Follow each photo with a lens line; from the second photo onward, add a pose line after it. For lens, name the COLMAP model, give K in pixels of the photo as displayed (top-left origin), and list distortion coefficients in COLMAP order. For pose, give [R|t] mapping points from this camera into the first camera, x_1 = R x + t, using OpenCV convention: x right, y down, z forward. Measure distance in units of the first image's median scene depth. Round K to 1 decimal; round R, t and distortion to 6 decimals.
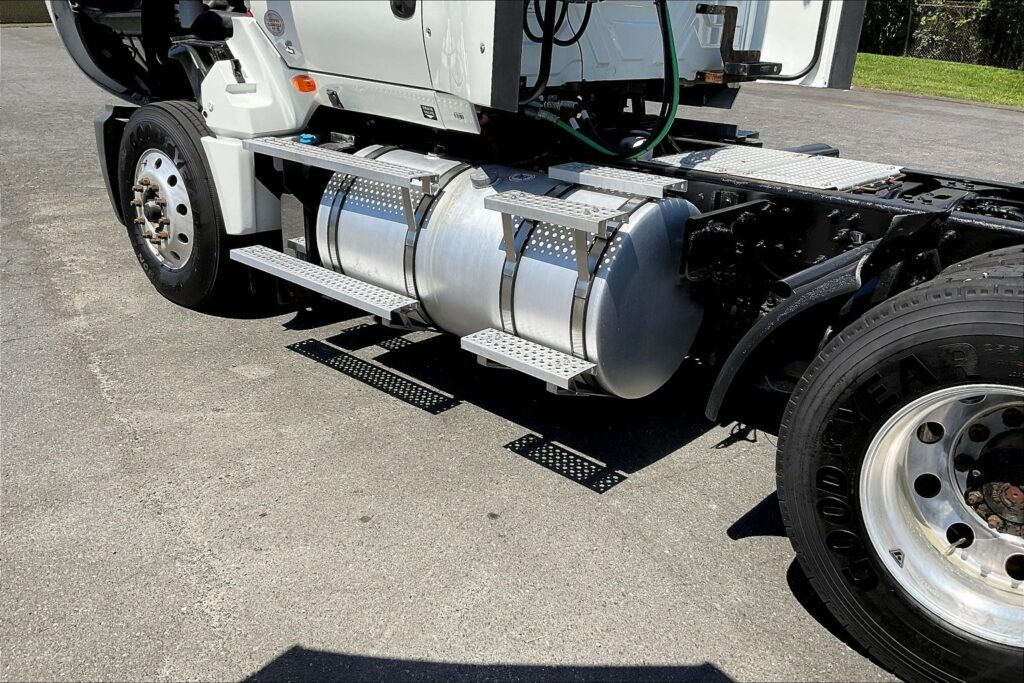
lens RADIAL K [[855.7, 0, 501.5], [0, 855.7, 342.4], [0, 0, 1]] dist [0.109060, -0.221043]
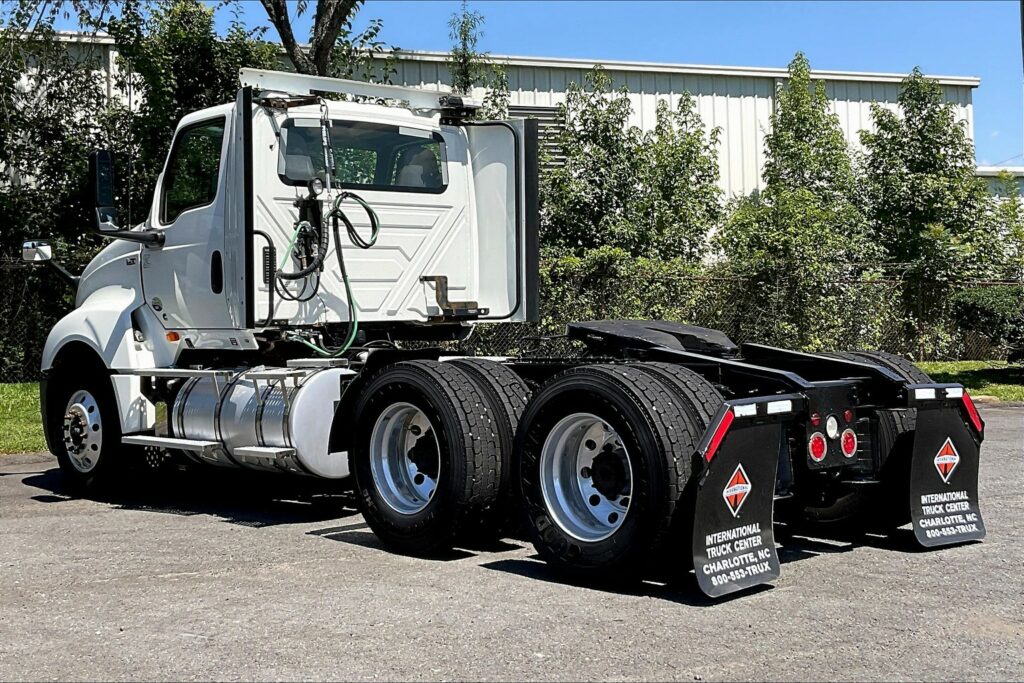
lens RADIAL K [[1376.3, 0, 508.4], [0, 1376.3, 307.1], [0, 0, 1]] dist [0.083648, -0.072447]
pose [[0.995483, -0.066243, -0.068008, 0.591852], [0.037507, 0.932484, -0.359258, 0.620115], [0.087215, 0.355085, 0.930757, -1.417527]]
